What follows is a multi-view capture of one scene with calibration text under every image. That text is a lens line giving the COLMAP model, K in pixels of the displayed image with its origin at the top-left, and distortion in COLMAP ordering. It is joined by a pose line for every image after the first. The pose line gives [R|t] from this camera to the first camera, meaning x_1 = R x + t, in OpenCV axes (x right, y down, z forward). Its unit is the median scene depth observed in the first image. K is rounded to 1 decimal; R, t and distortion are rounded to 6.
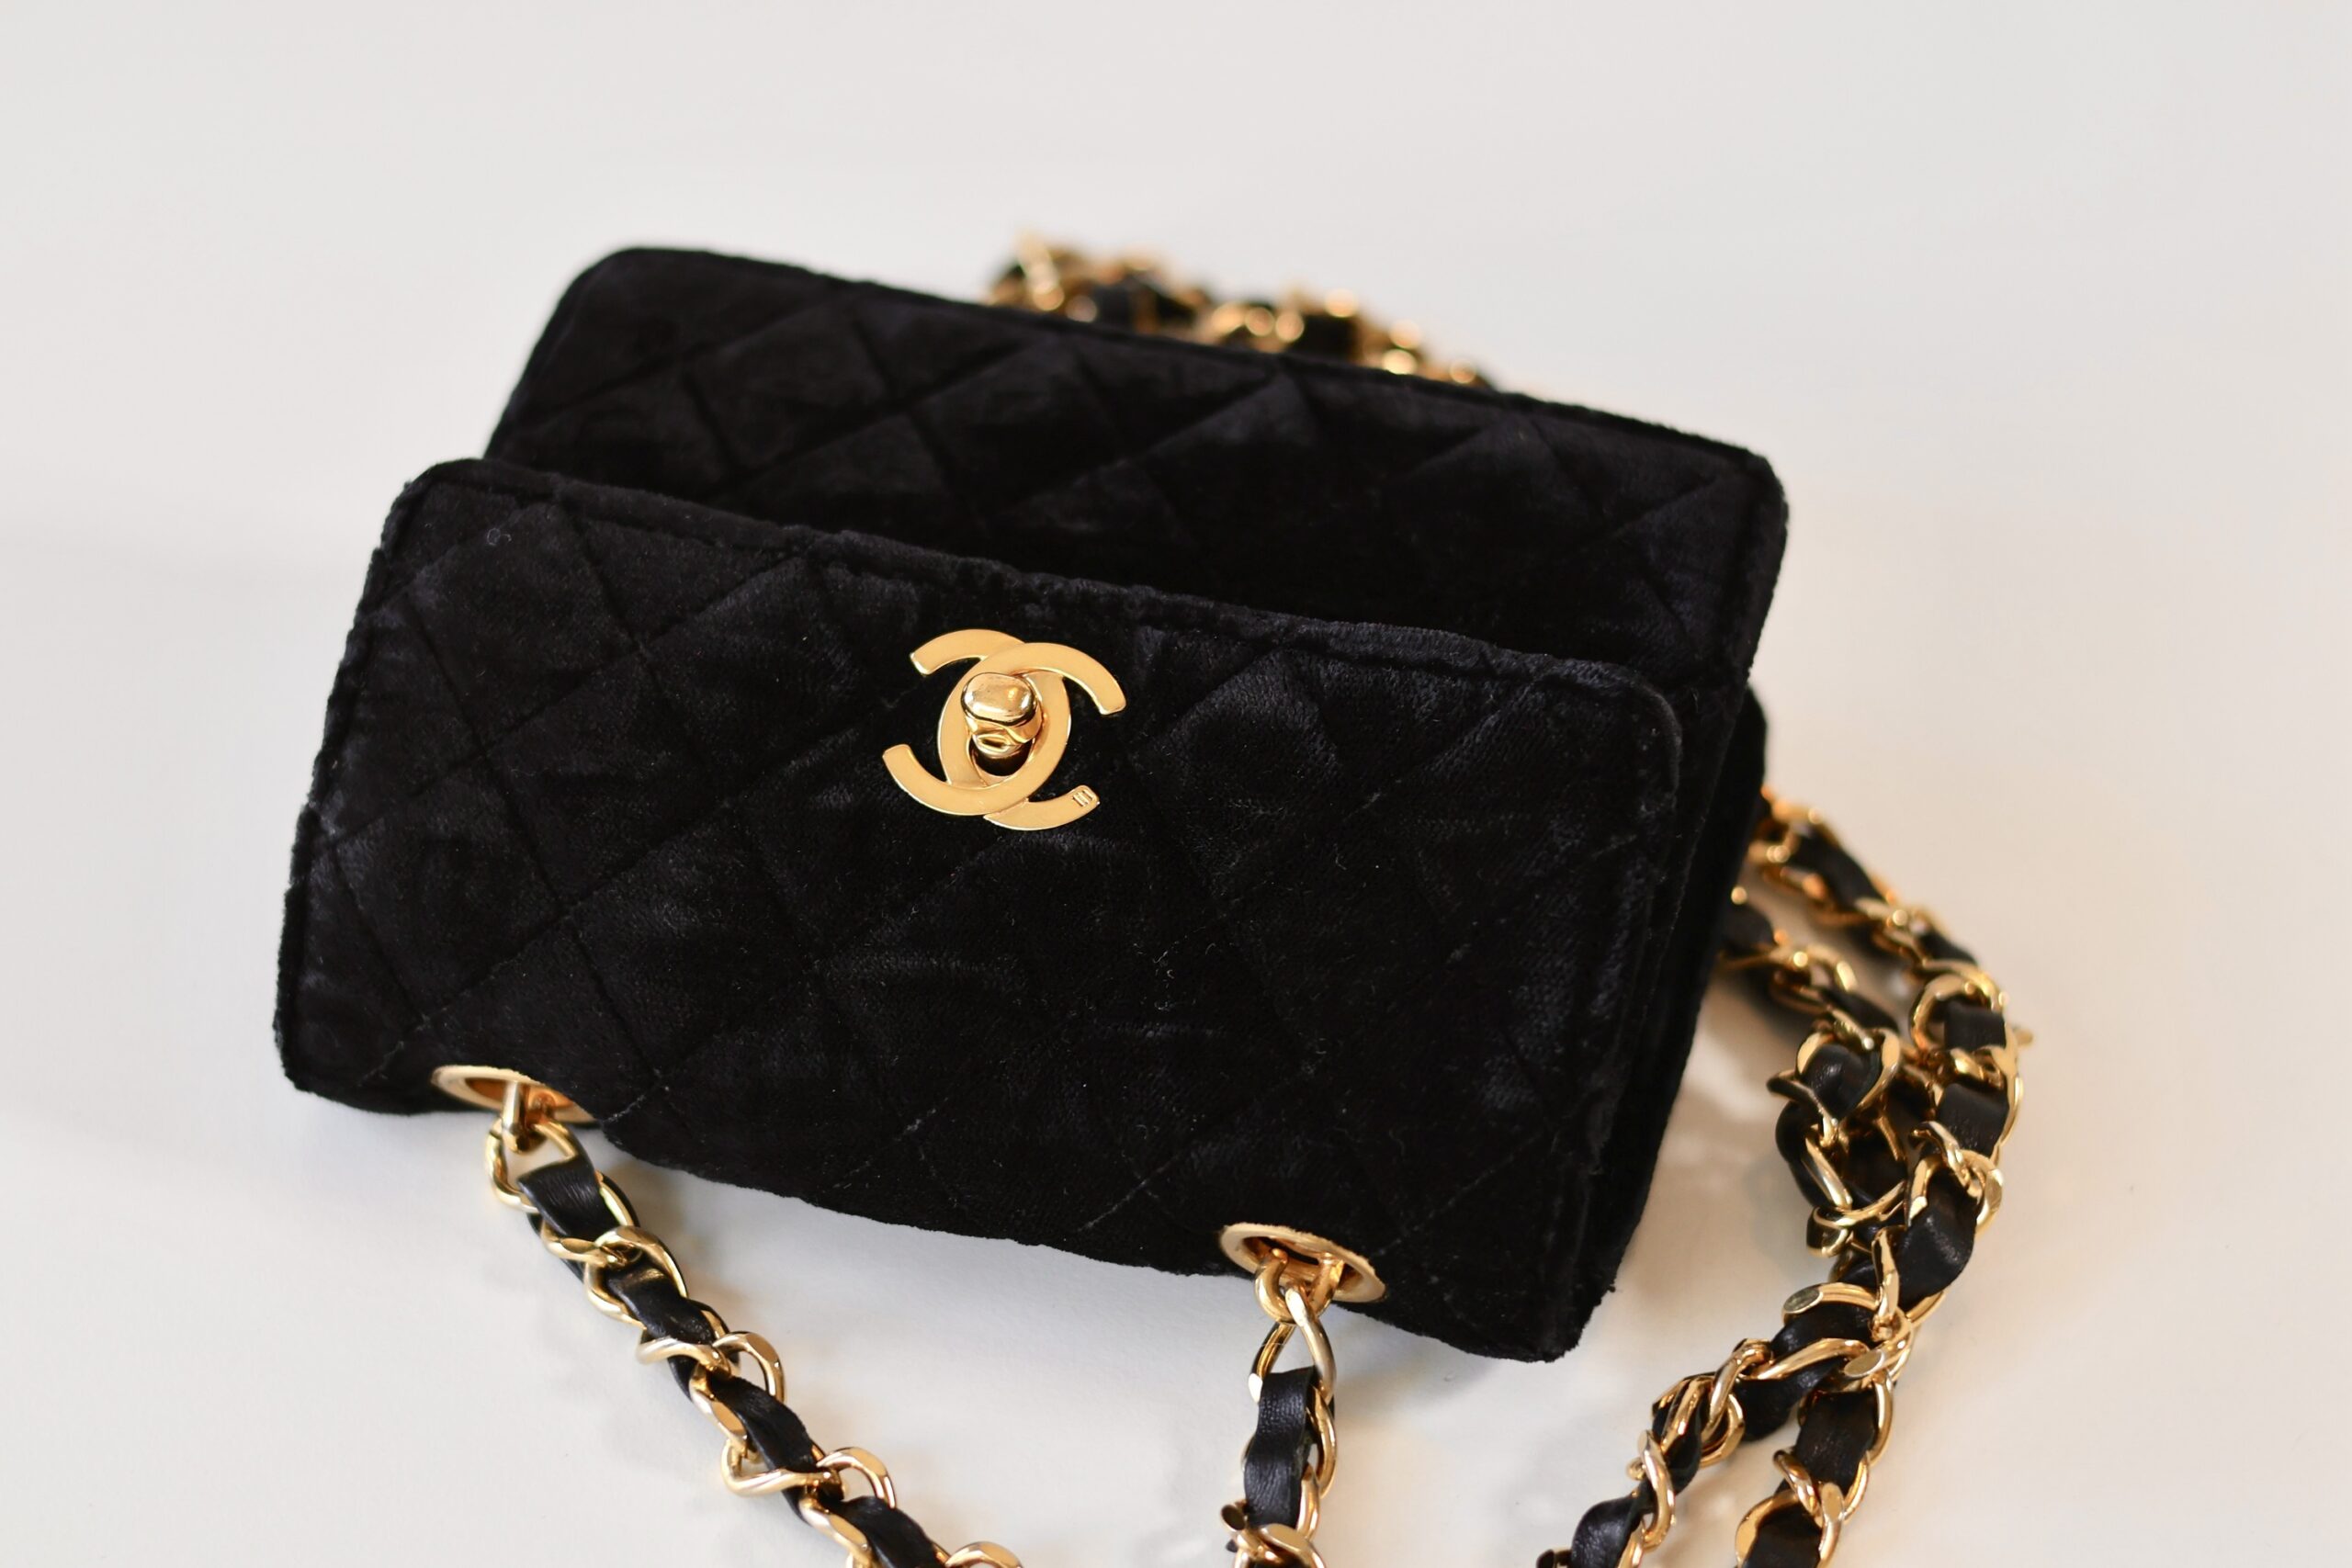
lens RADIAL K [[5520.7, 0, 1168.1], [0, 5520.7, 784.7], [0, 0, 1]] dist [0.225060, 0.000000]
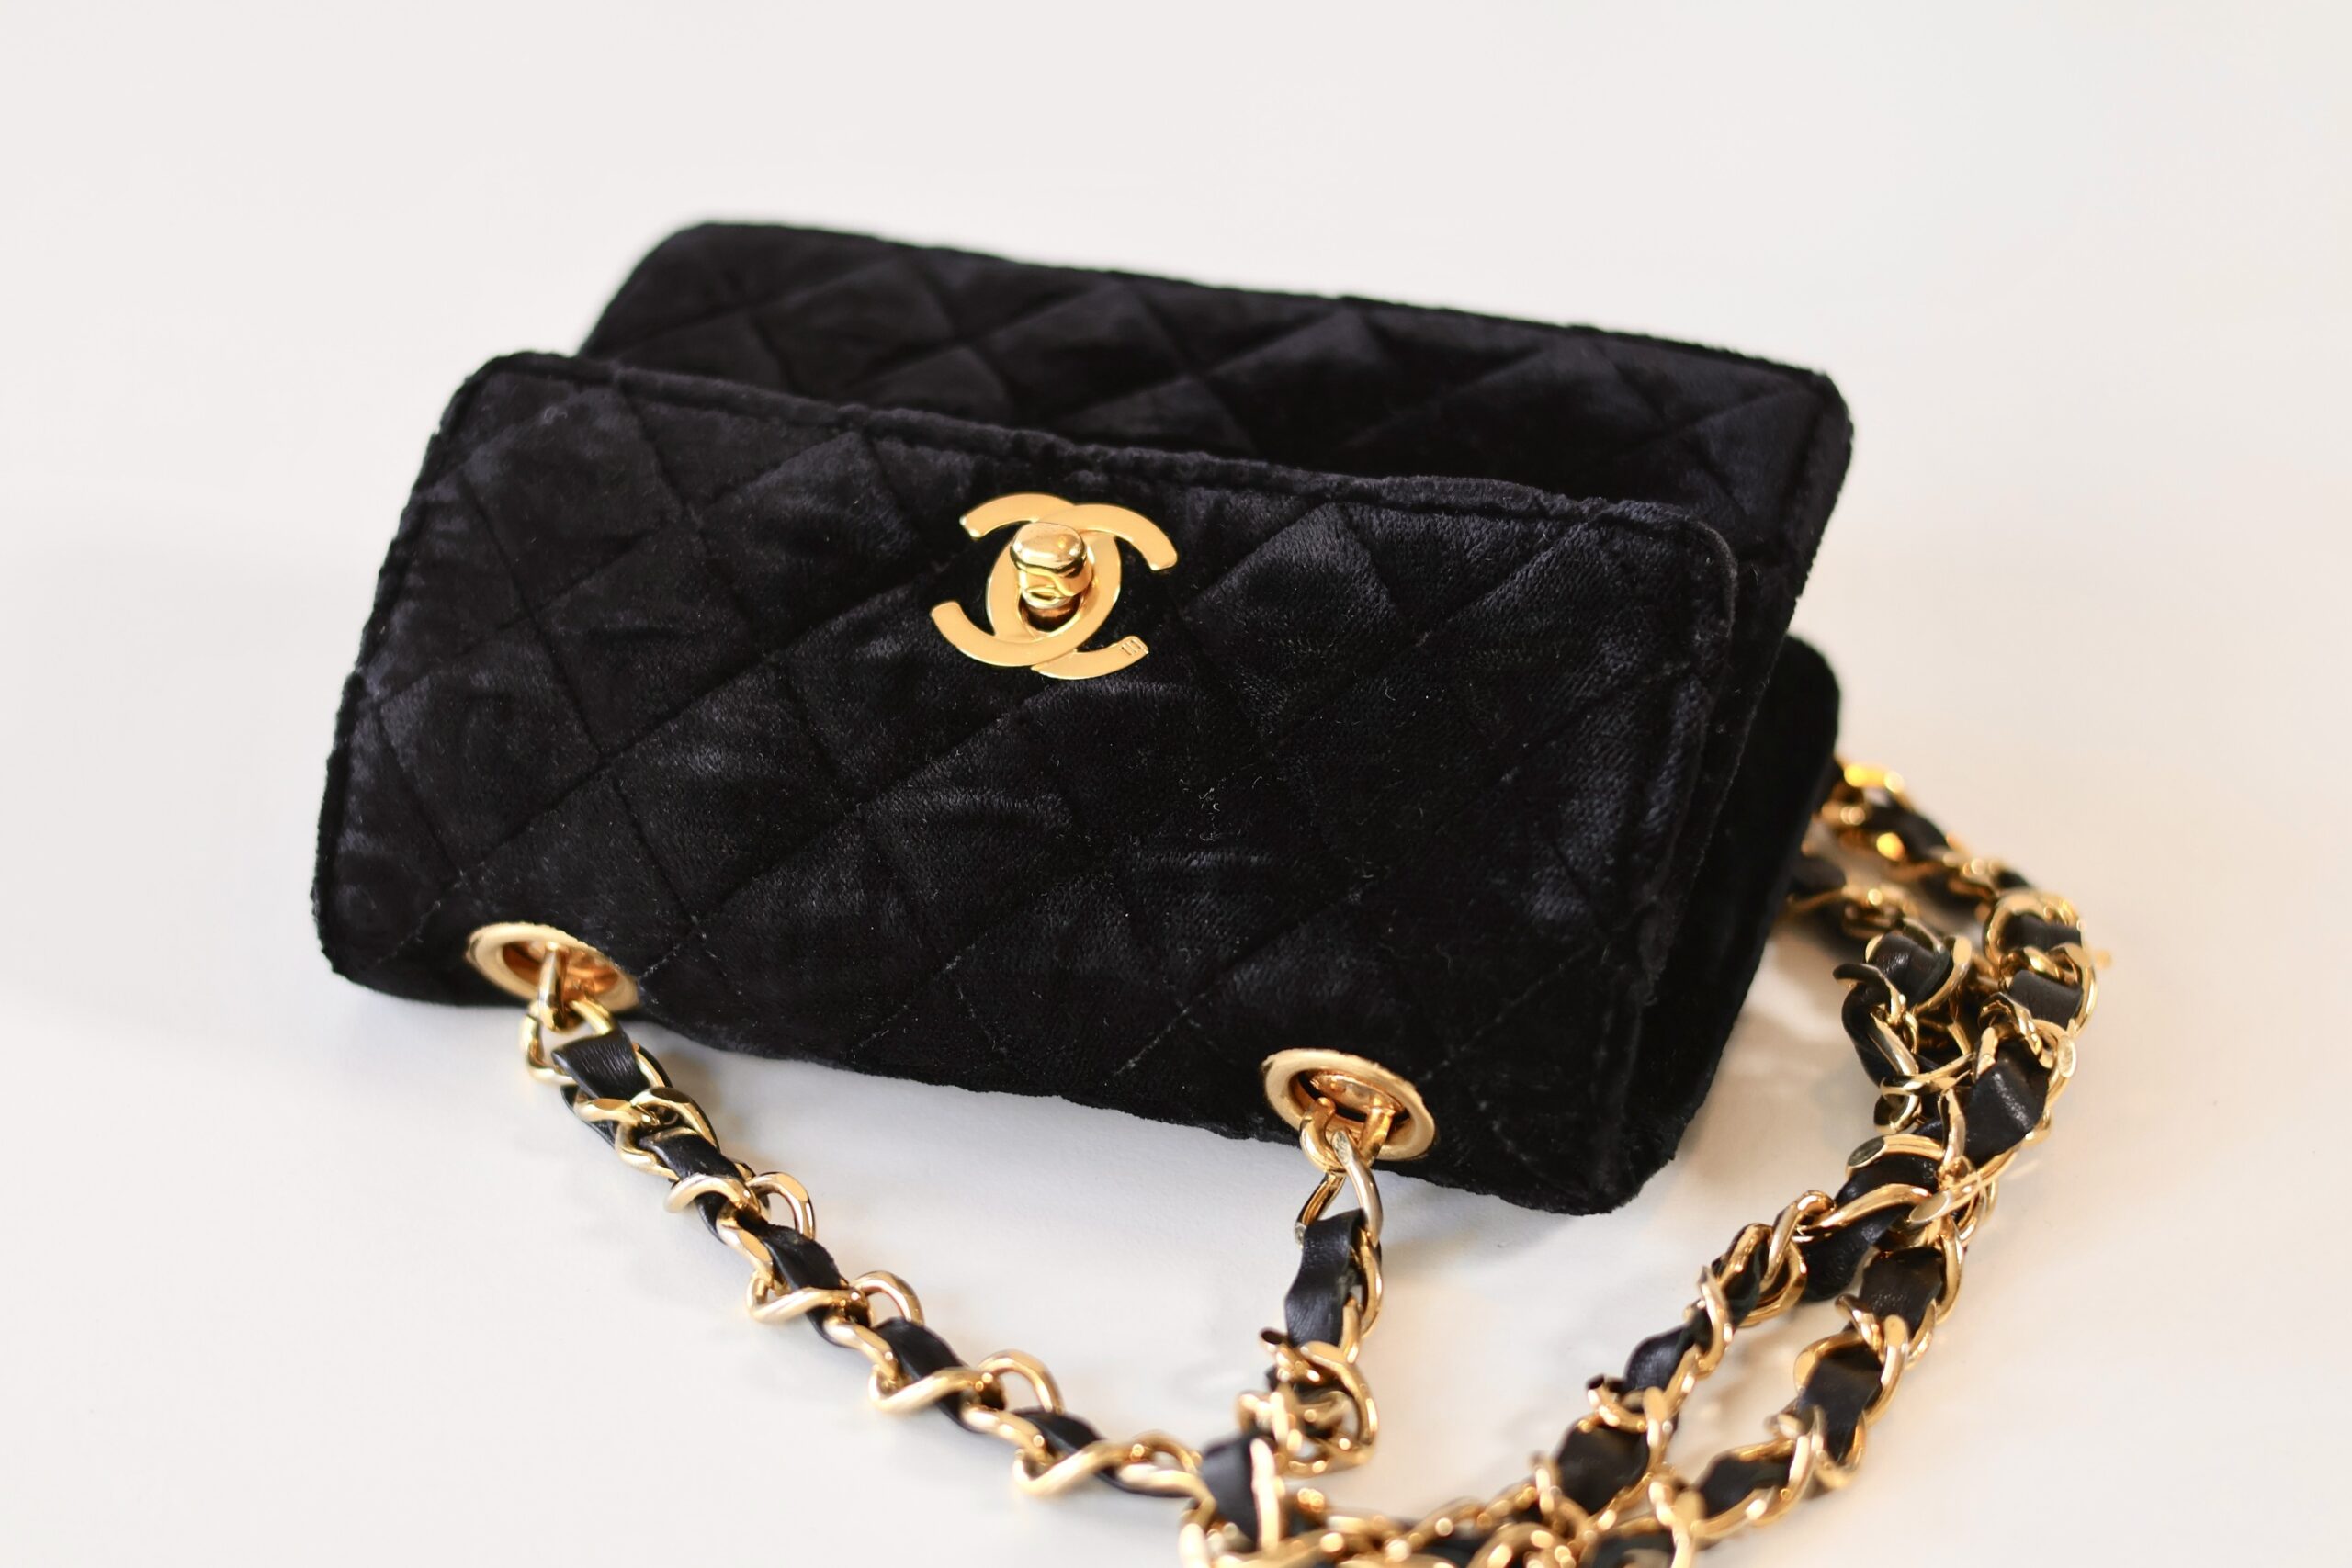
lens RADIAL K [[5520.7, 0, 1182.6], [0, 5520.7, 778.0], [0, 0, 1]] dist [0.225060, 0.000000]
pose [[0.999397, 0.006187, -0.034152, 0.027505], [-0.012376, 0.982829, -0.184106, 0.206568], [0.032427, 0.184418, 0.982313, 0.034181]]
